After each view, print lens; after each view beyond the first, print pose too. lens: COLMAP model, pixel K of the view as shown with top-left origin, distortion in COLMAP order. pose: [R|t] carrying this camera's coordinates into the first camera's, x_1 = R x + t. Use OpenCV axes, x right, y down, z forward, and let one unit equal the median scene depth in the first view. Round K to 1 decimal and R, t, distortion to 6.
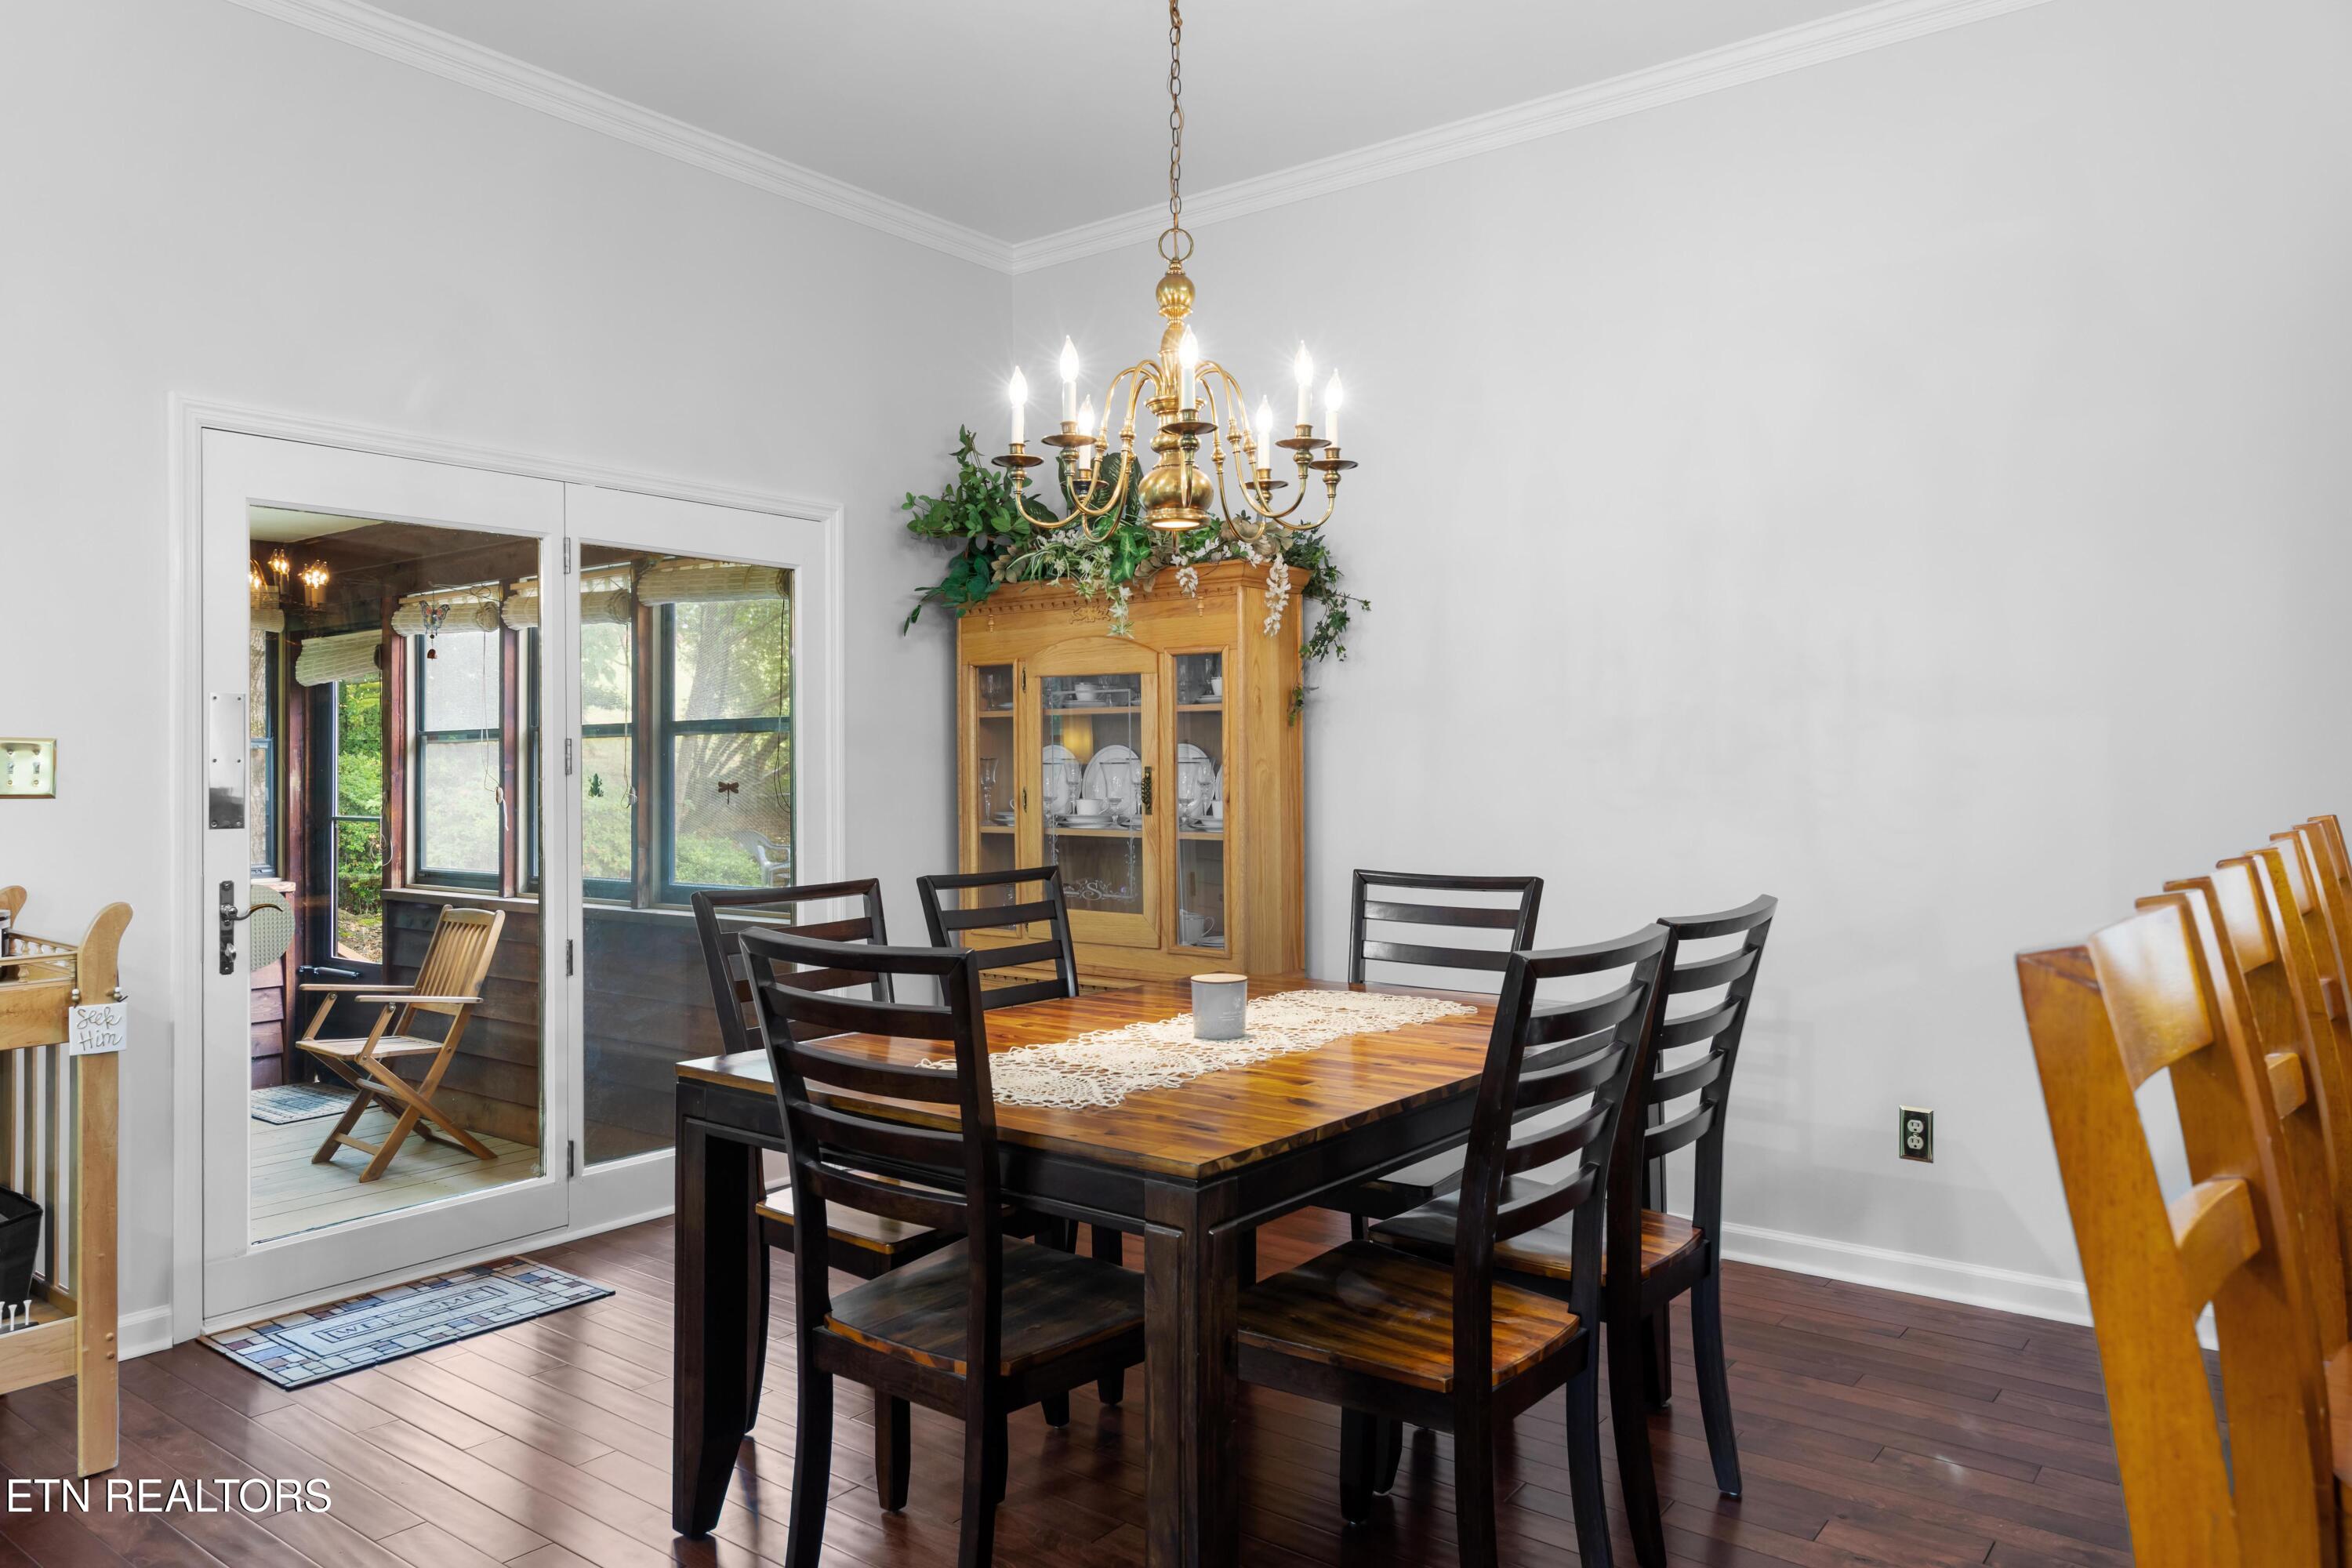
lens RADIAL K [[1587.0, 0, 1172.1], [0, 1587.0, 777.2], [0, 0, 1]] dist [-0.001816, 0.000448]
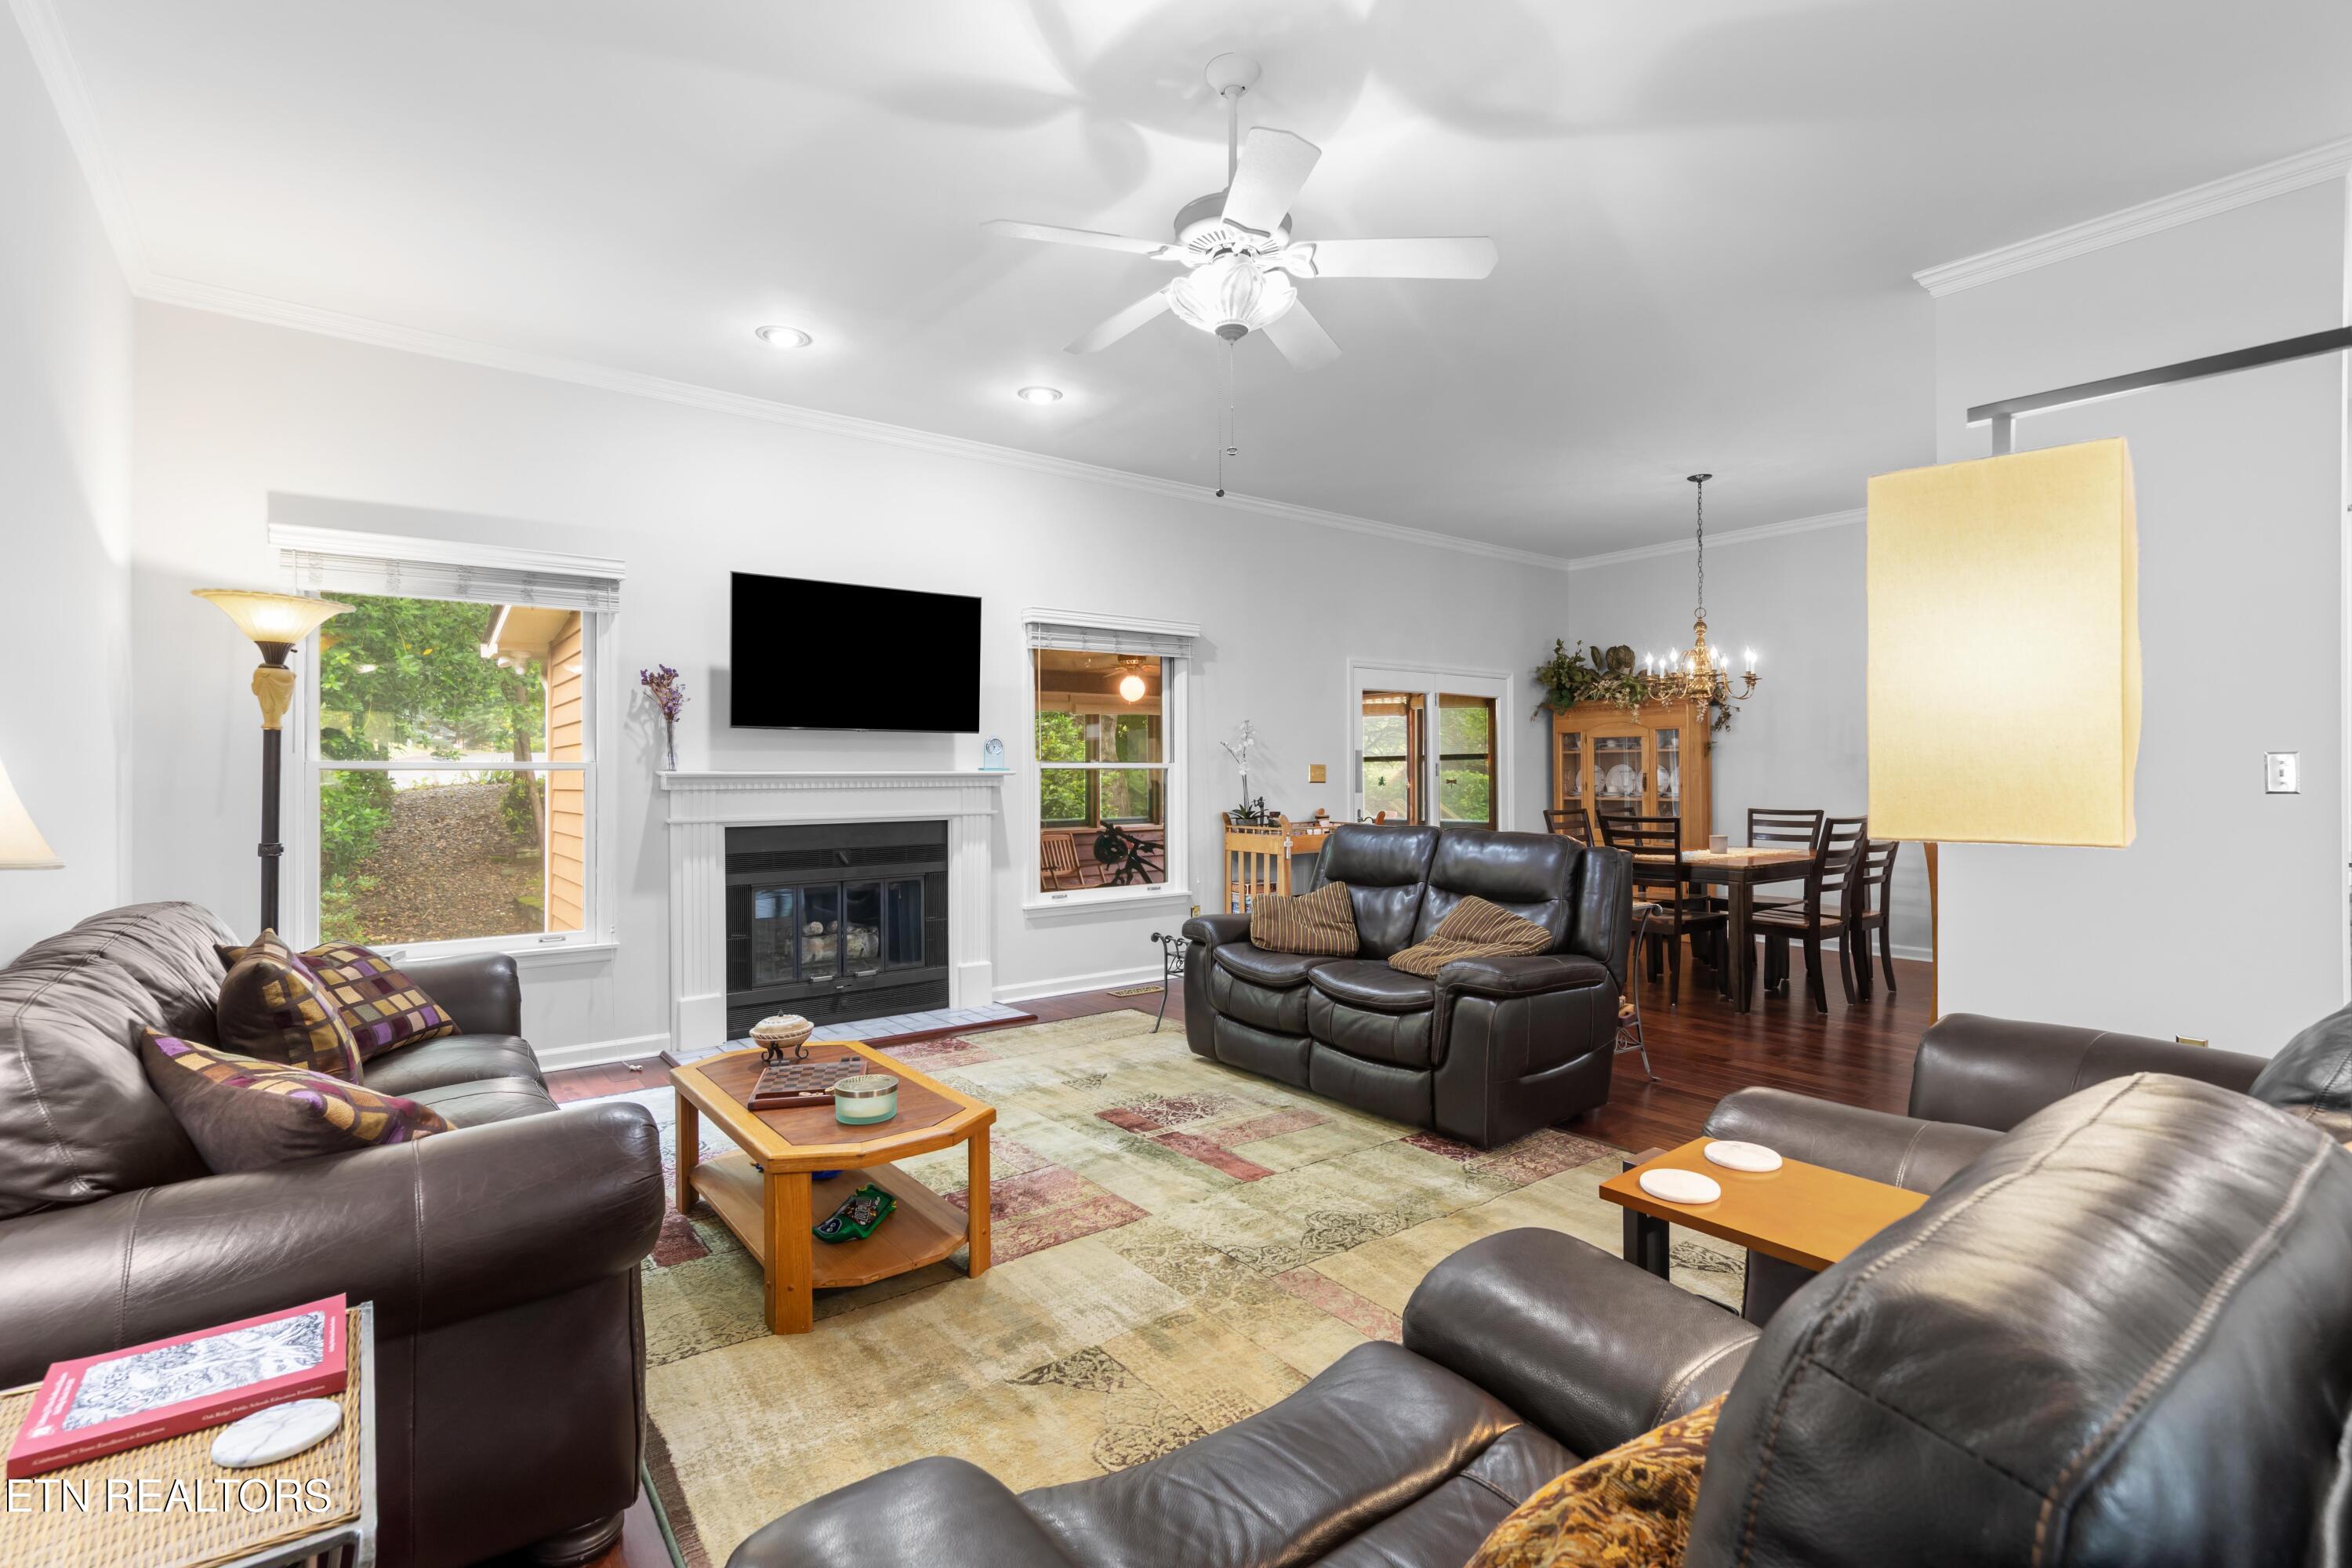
lens RADIAL K [[1092.1, 0, 1184.0], [0, 1092.1, 781.2], [0, 0, 1]] dist [-0.000843, -0.000038]
pose [[0.966466, 0.001302, -0.256793, -0.284298], [-0.001601, 0.999998, -0.000953, 0.009617], [0.256791, 0.001333, 0.966466, -0.913272]]
